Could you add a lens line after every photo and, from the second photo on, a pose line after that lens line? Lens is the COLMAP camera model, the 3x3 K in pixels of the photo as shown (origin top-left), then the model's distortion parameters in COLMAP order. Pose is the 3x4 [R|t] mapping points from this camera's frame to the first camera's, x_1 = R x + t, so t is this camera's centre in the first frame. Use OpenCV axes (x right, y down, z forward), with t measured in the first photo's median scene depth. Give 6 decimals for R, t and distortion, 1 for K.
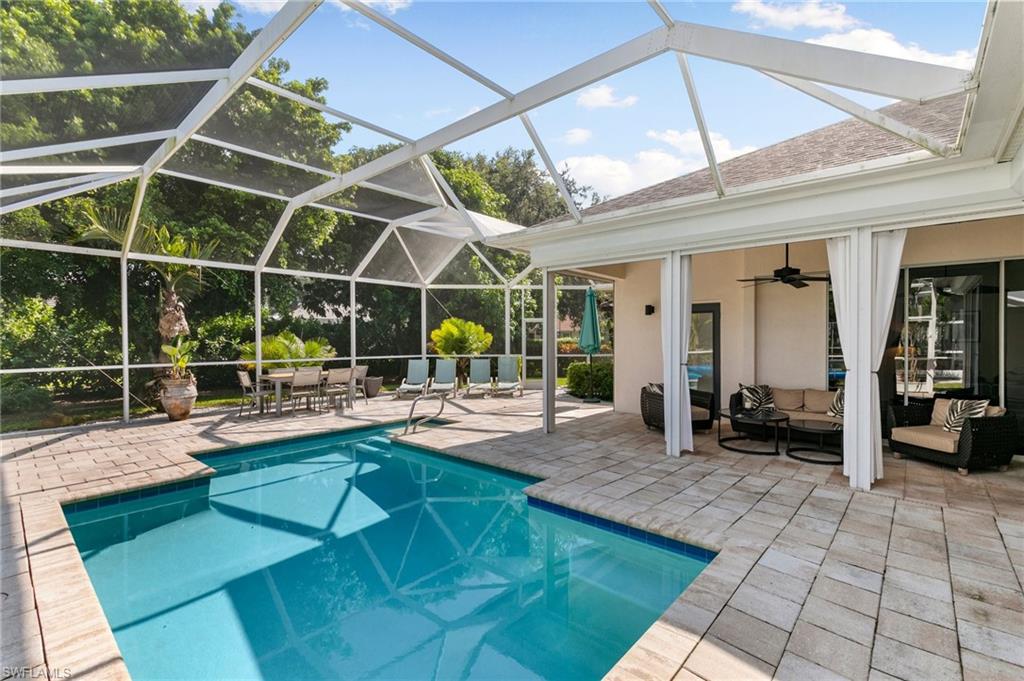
lens RADIAL K [[460.3, 0, 512.0], [0, 460.3, 340.5], [0, 0, 1]] dist [0.009074, -0.000535]
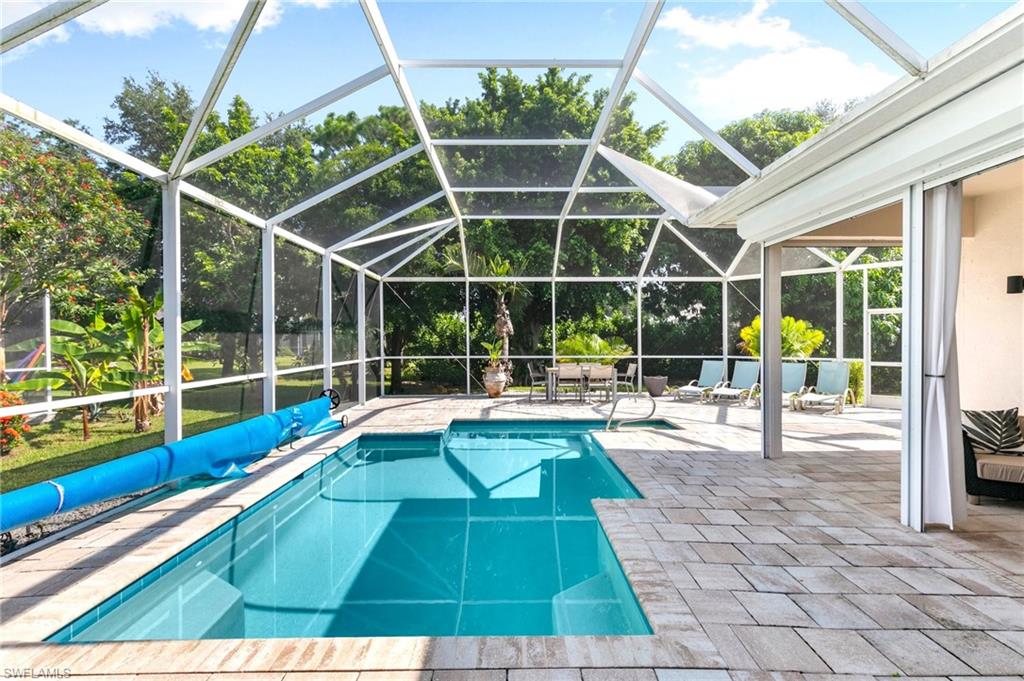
lens RADIAL K [[460.3, 0, 512.0], [0, 460.3, 340.5], [0, 0, 1]] dist [0.009074, -0.000535]
pose [[0.671923, 0.001098, -0.740620, 0.379689], [-0.003606, 0.999992, -0.001789, 0.008745], [0.740612, 0.003873, 0.671922, 0.178676]]
